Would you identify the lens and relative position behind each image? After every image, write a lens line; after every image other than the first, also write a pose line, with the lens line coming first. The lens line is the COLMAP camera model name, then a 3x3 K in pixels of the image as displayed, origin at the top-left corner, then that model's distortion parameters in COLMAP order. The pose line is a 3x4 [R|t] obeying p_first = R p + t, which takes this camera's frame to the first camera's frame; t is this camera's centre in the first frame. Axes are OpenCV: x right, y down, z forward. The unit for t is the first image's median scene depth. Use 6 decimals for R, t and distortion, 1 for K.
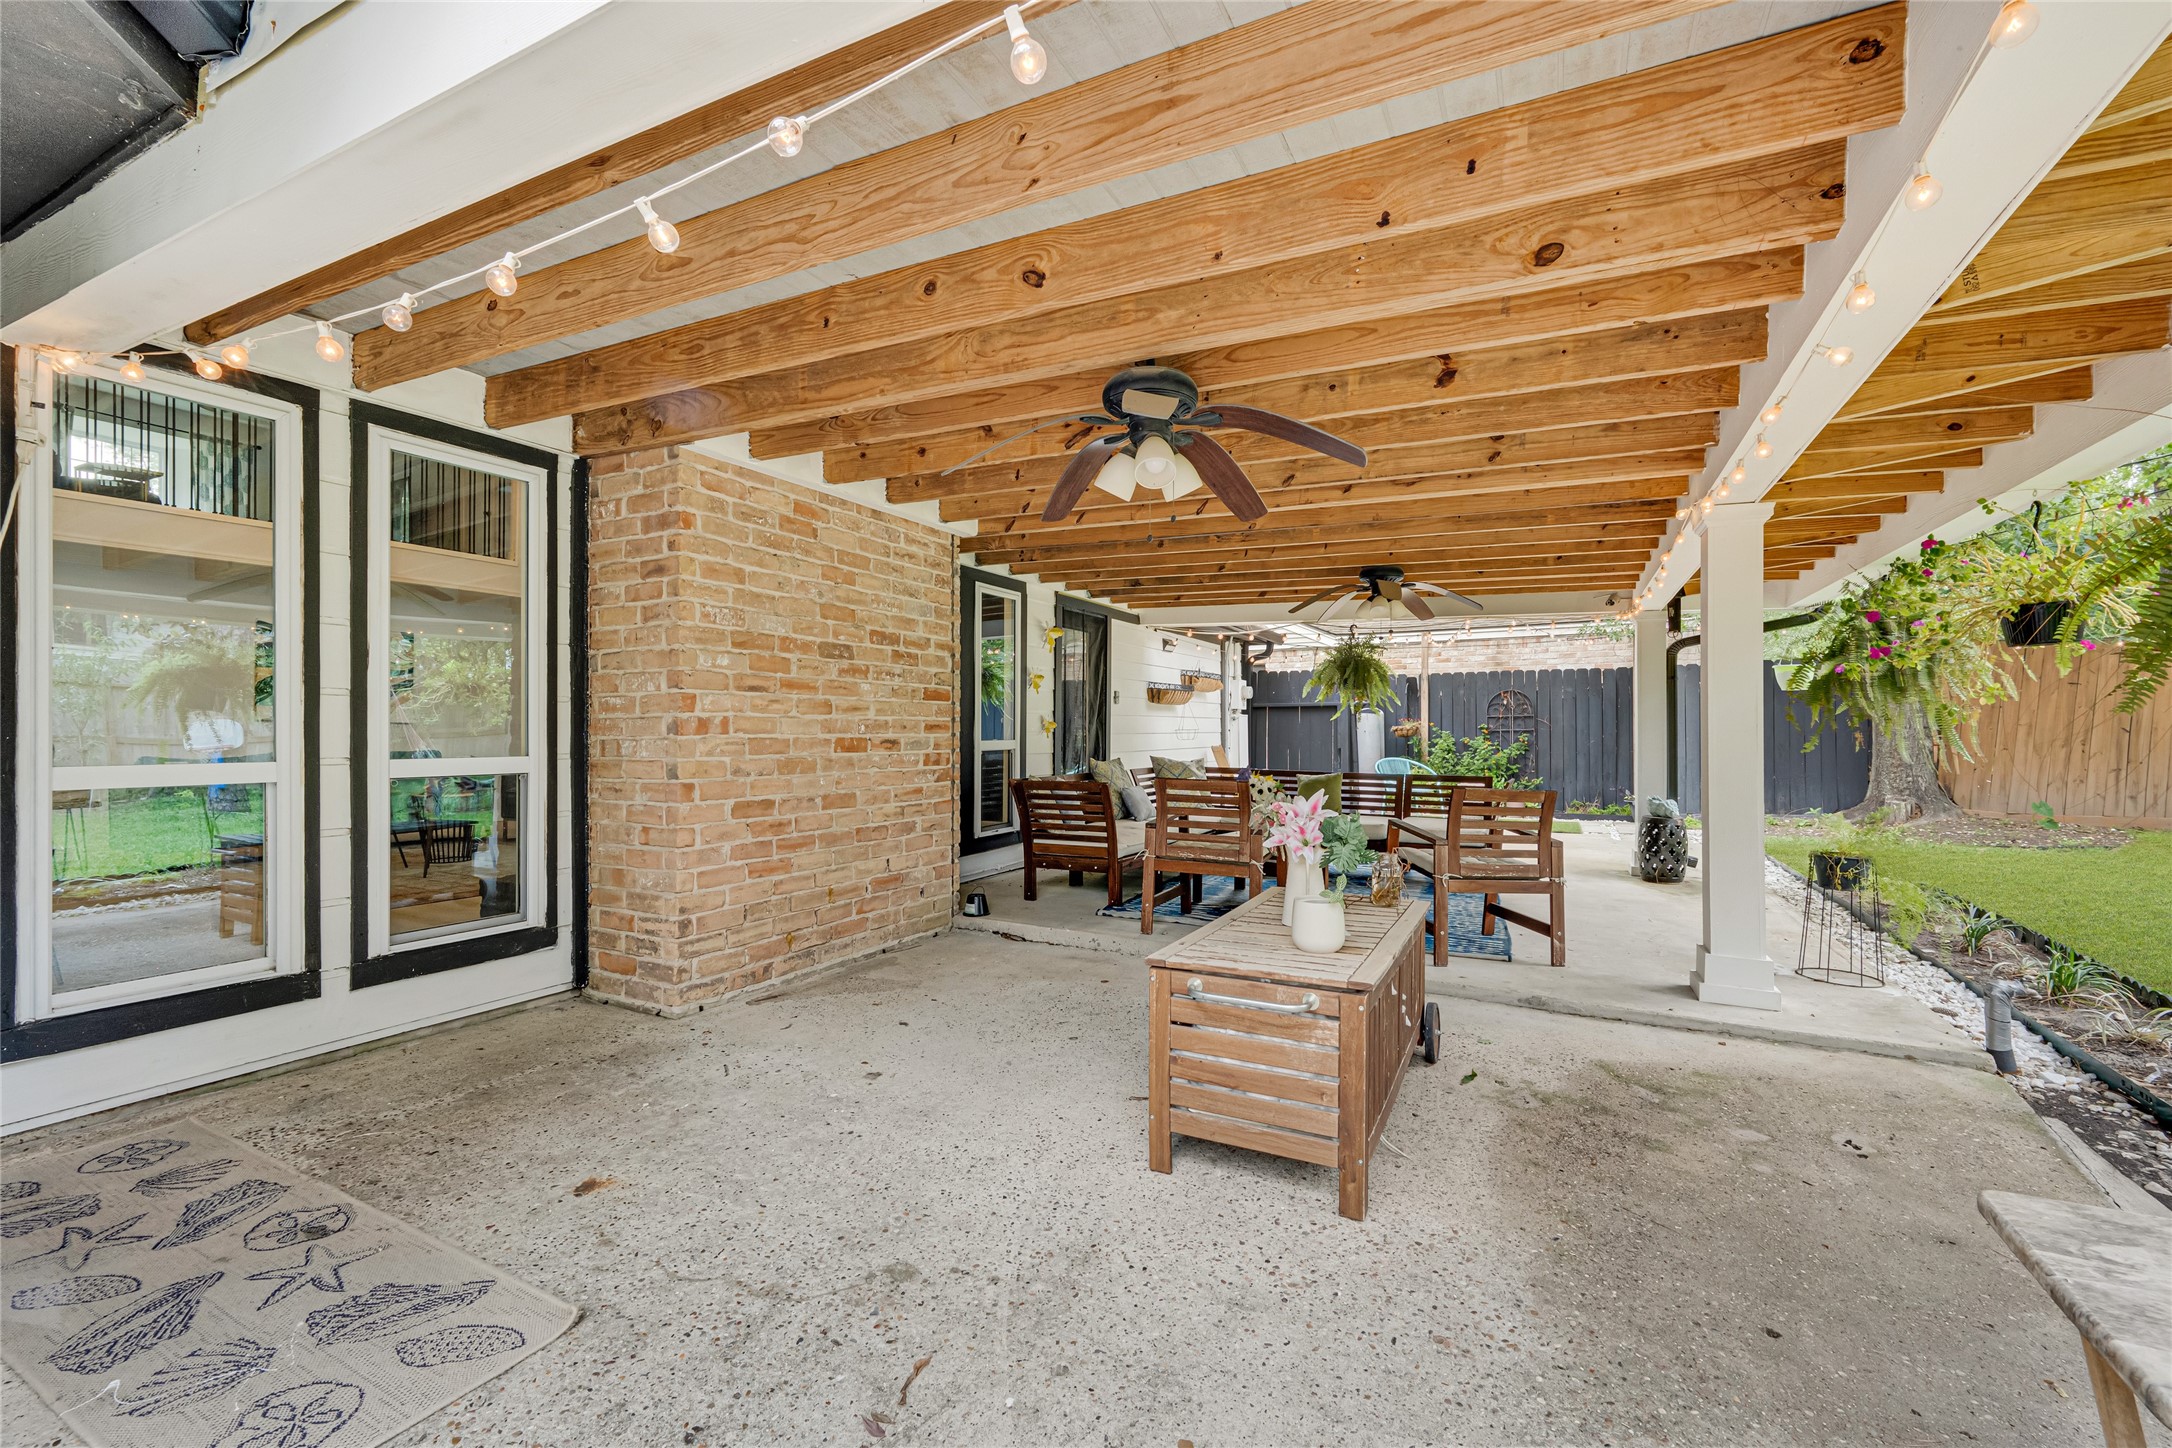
lens RADIAL K [[904.2, 0, 1086.0], [0, 904.2, 724.0], [0, 0, 1]] dist [-0.000132, -0.000053]
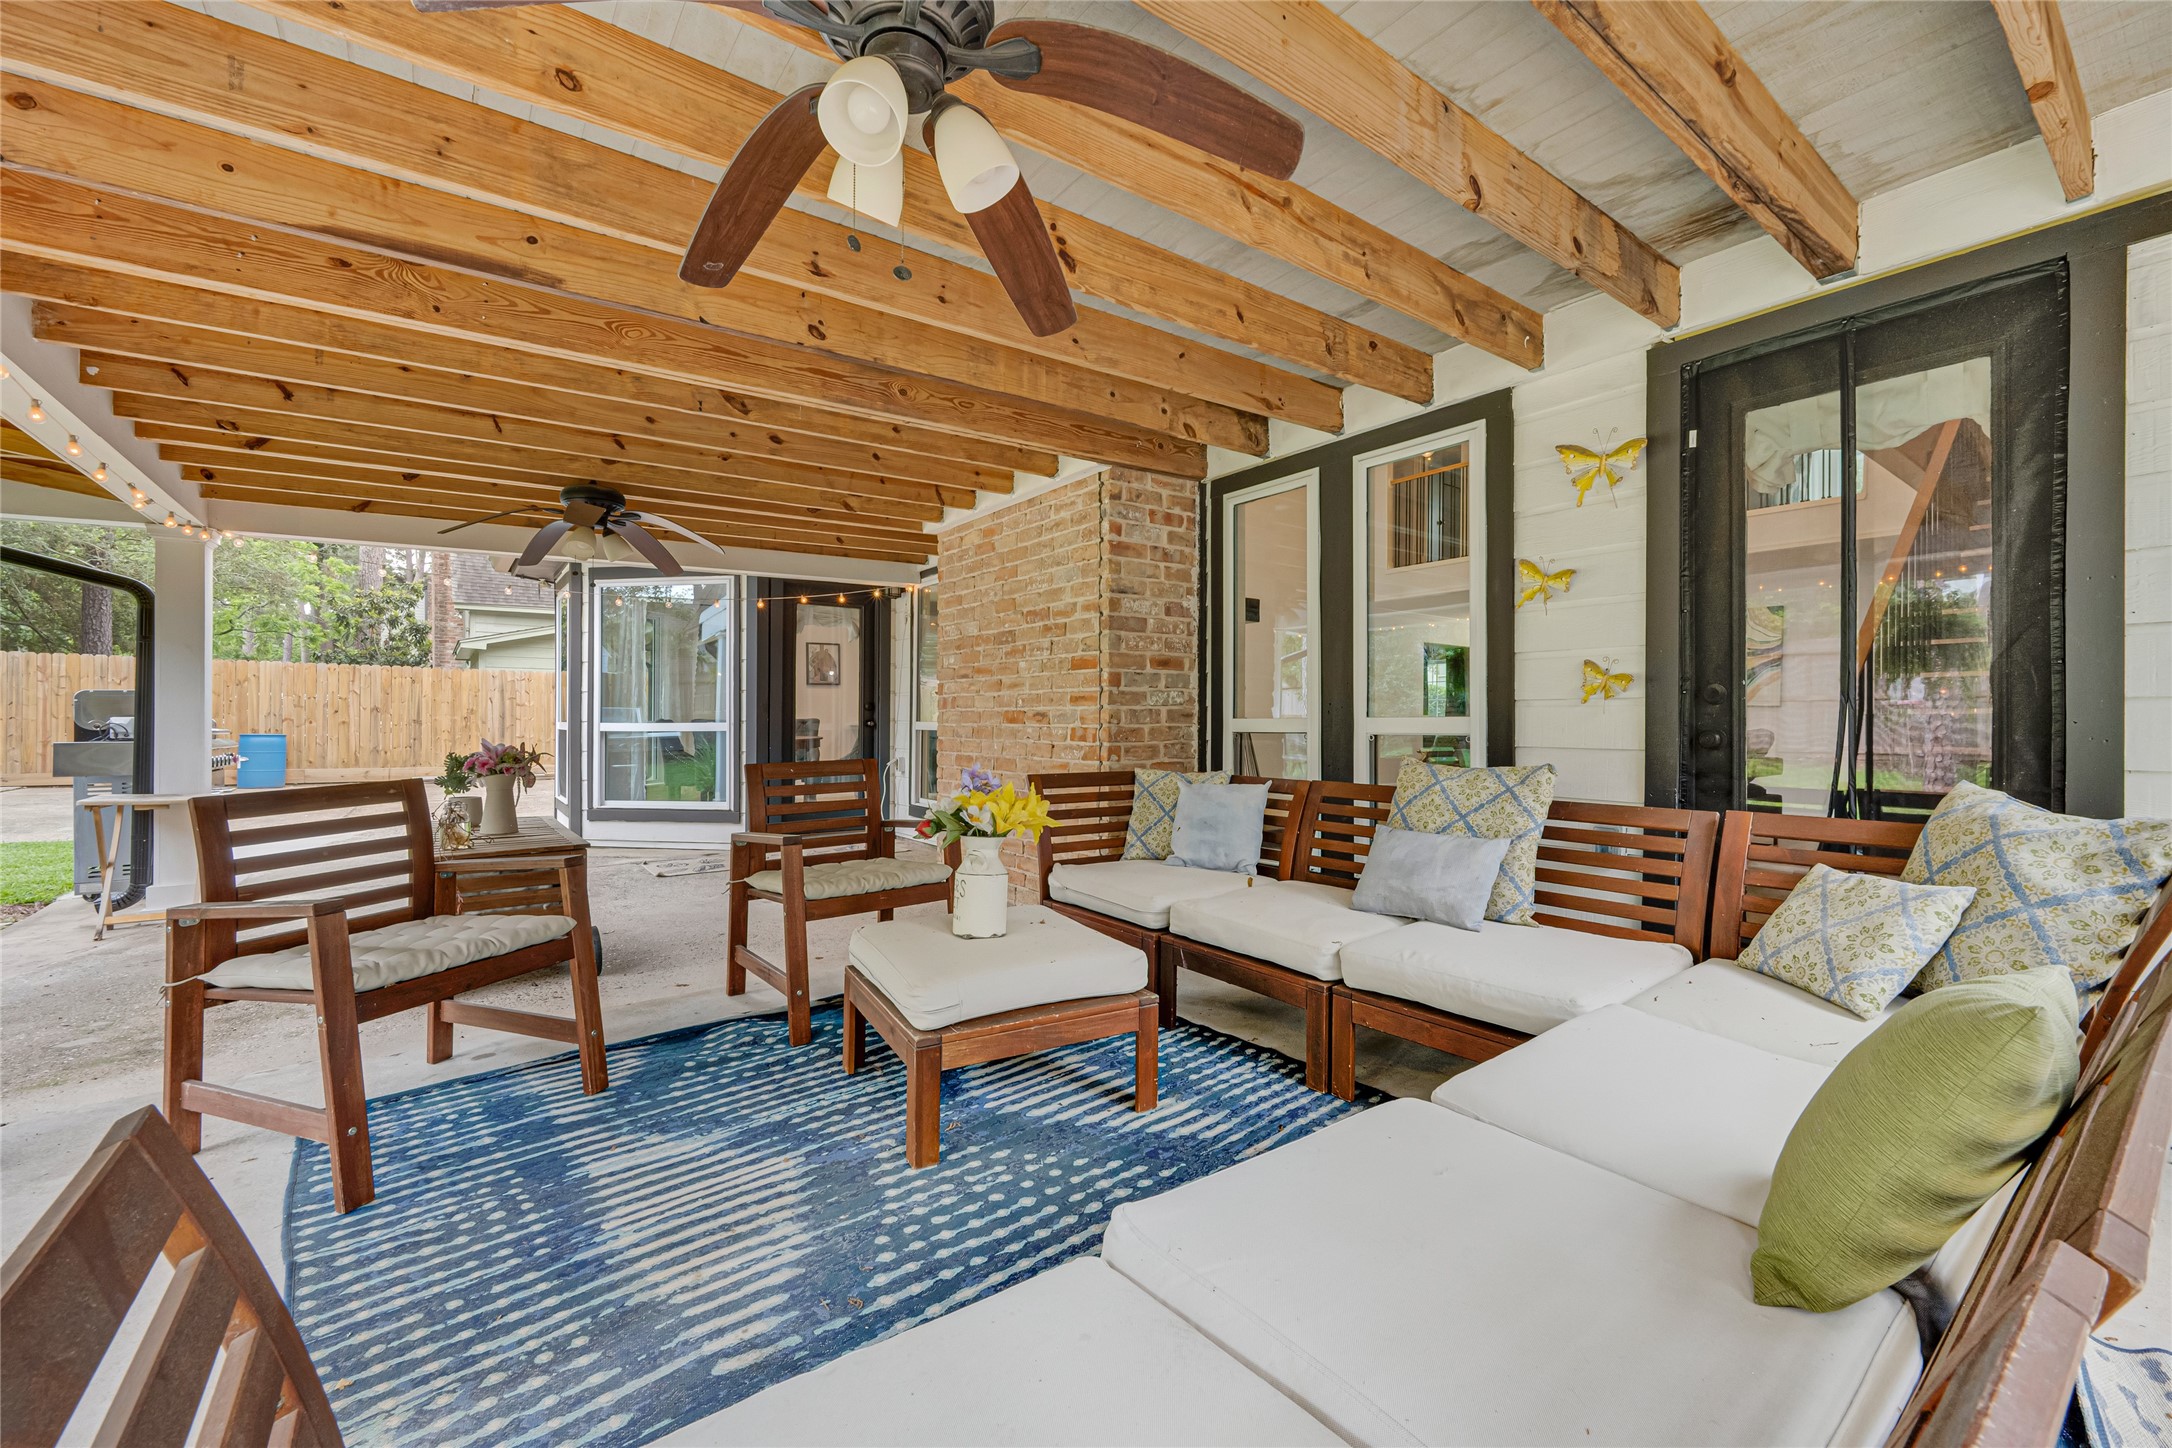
lens RADIAL K [[904.2, 0, 1086.0], [0, 904.2, 724.0], [0, 0, 1]] dist [-0.000132, -0.000053]
pose [[-0.449574, -0.007250, -0.893214, 0.659865], [-0.004807, 0.999972, -0.005697, 0.034878], [0.893230, 0.001732, -0.449596, 1.462568]]
